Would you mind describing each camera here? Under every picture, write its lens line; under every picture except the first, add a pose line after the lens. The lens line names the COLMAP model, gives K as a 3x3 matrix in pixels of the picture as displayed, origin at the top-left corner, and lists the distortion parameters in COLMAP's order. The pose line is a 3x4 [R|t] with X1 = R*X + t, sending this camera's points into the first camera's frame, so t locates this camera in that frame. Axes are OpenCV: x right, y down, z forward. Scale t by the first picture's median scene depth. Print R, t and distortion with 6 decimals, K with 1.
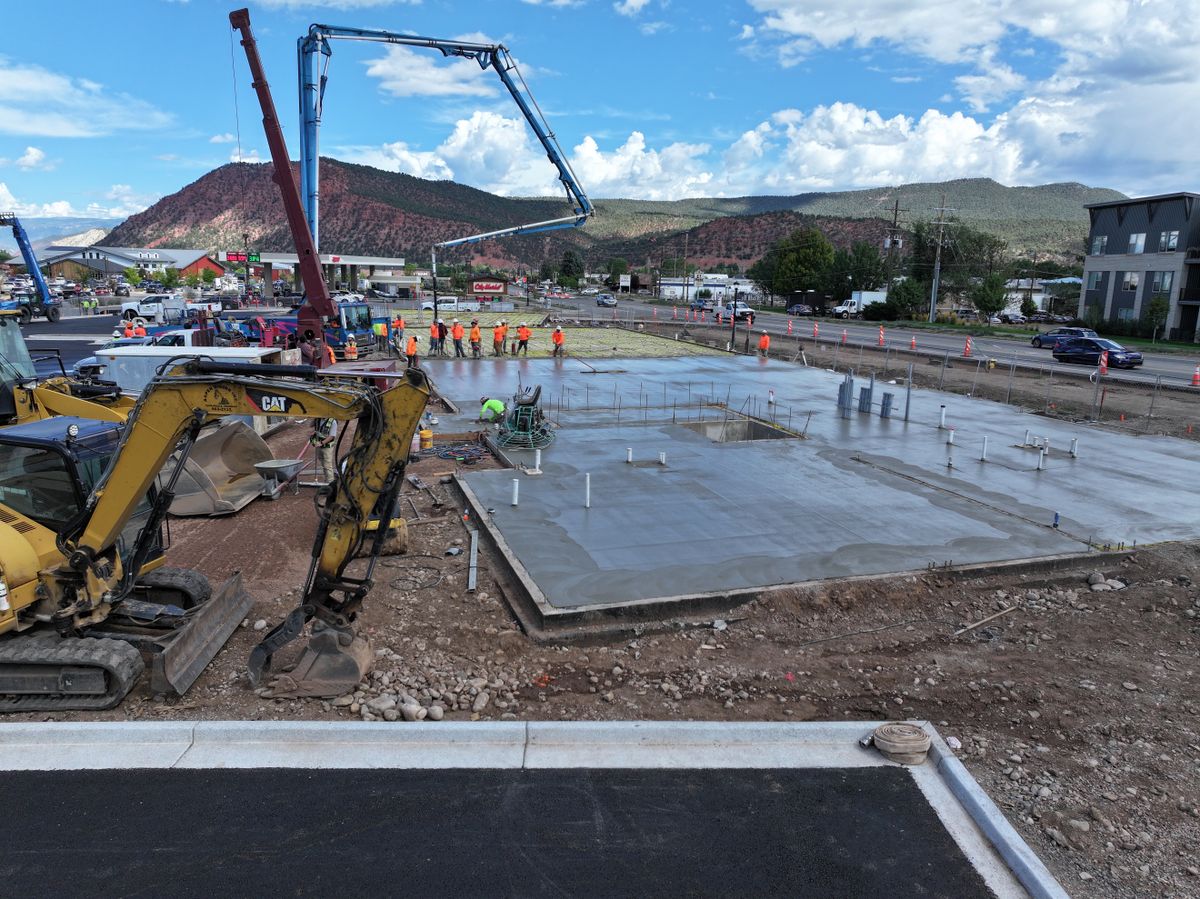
lens RADIAL K [[847.0, 0, 601.2], [0, 847.0, 451.5], [0, 0, 1]] dist [0.004178, 0.015351]
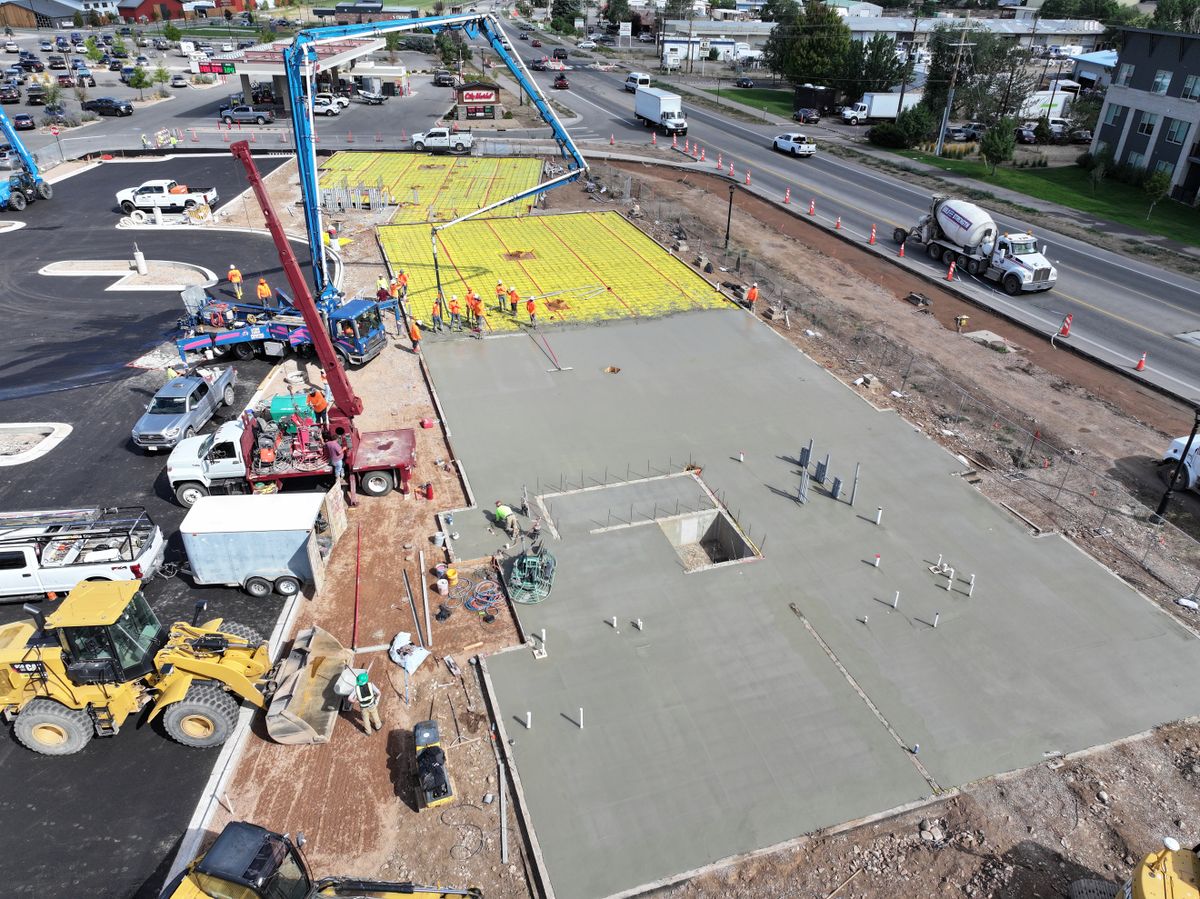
lens RADIAL K [[847.0, 0, 599.5], [0, 847.0, 449.8], [0, 0, 1]] dist [0.004178, 0.015351]
pose [[0.999968, 0.007054, 0.003827, 0.000669], [-0.007872, 0.954993, 0.296523, -0.116679], [-0.001563, -0.296543, 0.955018, -0.027709]]
